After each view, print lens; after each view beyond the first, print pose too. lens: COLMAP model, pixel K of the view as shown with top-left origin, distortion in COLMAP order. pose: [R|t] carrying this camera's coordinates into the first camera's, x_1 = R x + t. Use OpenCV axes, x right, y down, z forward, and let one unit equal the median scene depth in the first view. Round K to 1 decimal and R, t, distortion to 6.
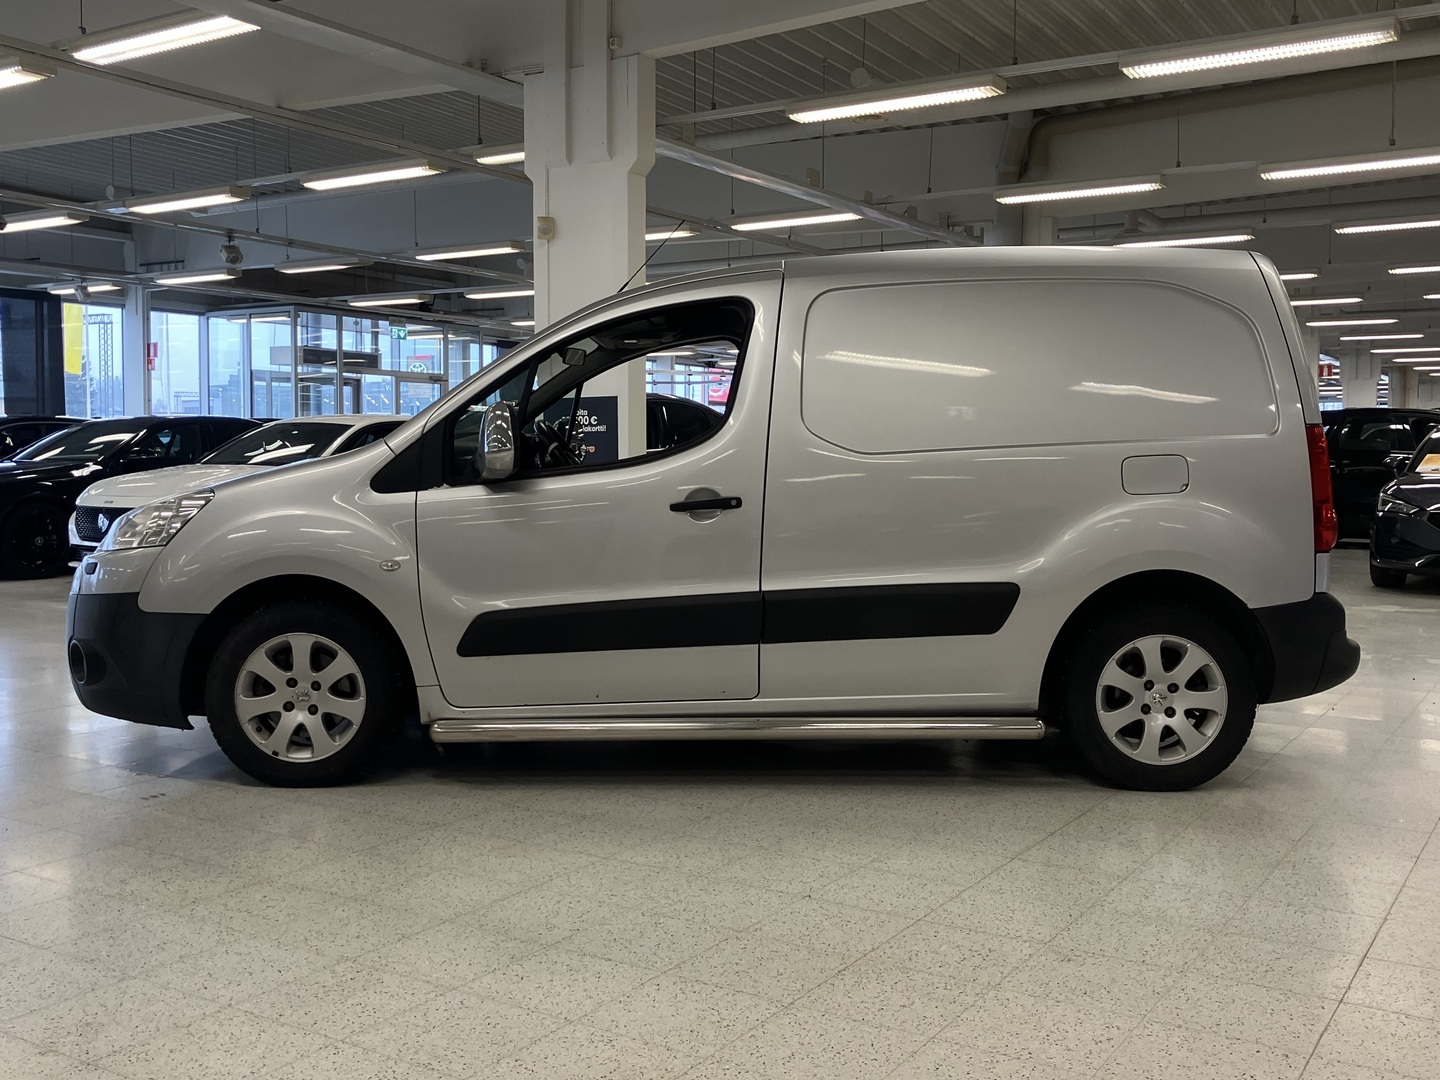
lens RADIAL K [[1416.4, 0, 720.0], [0, 1416.4, 540.0], [0, 0, 1]] dist [-0.008471, -0.013452]
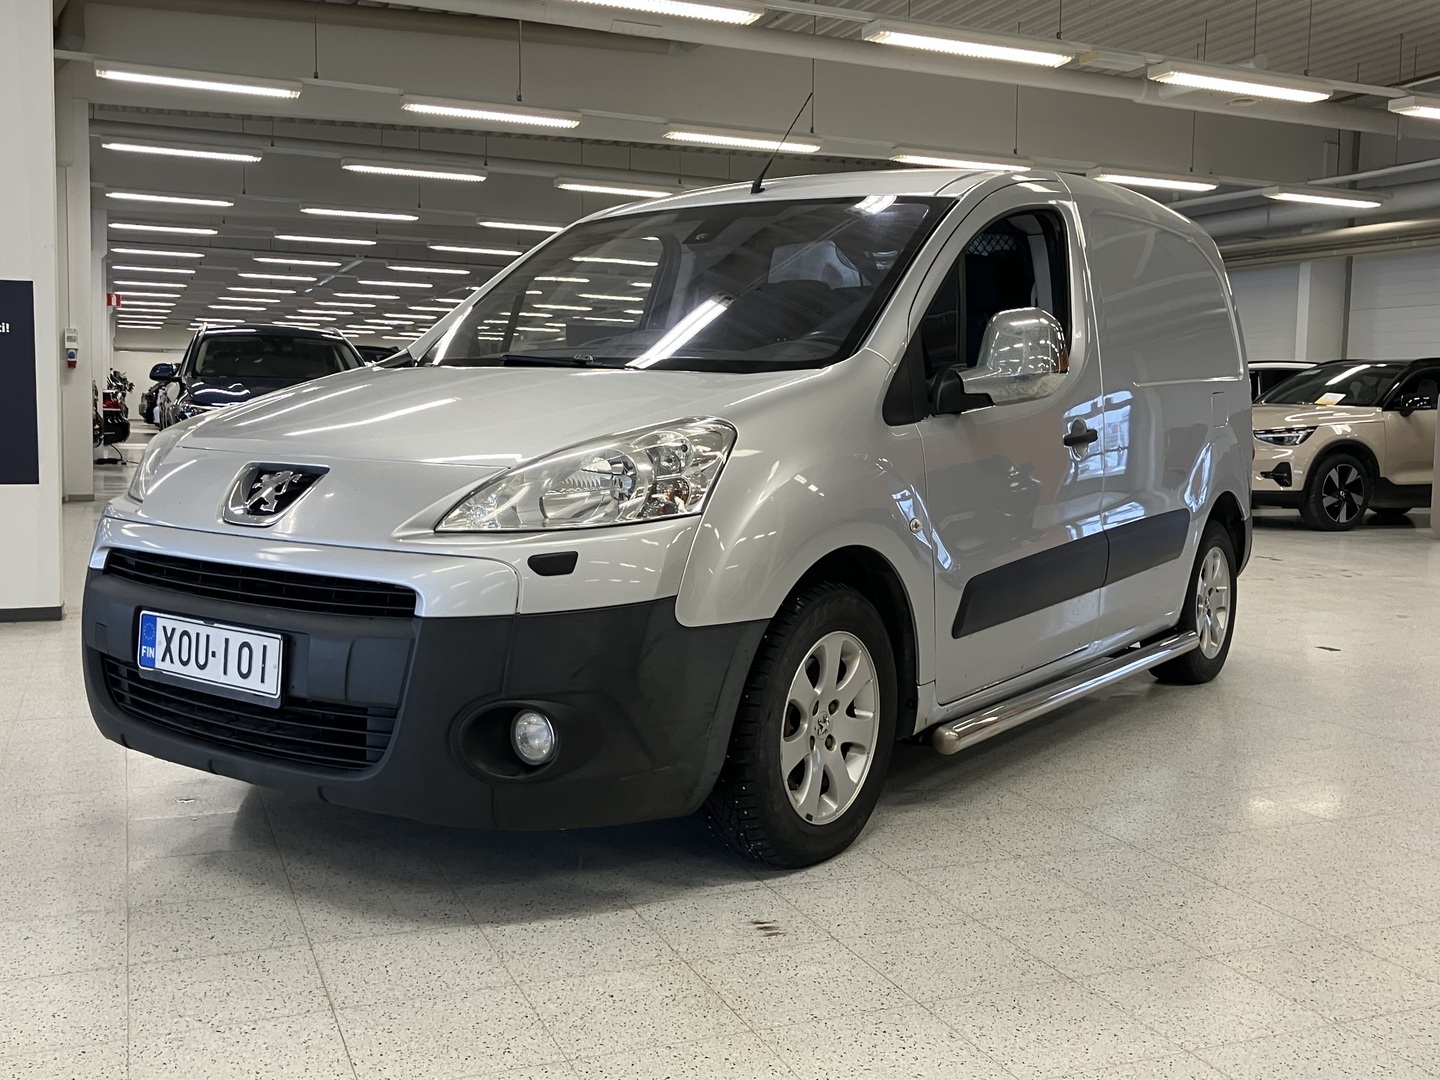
lens RADIAL K [[1420.2, 0, 720.0], [0, 1420.2, 540.0], [0, 0, 1]] dist [0.016921, 0.010104]
pose [[0.583543, -0.064404, 0.809524, -0.871873], [0.027574, 0.997847, 0.059510, -0.020197], [-0.811614, -0.012405, 0.584062, 0.644699]]
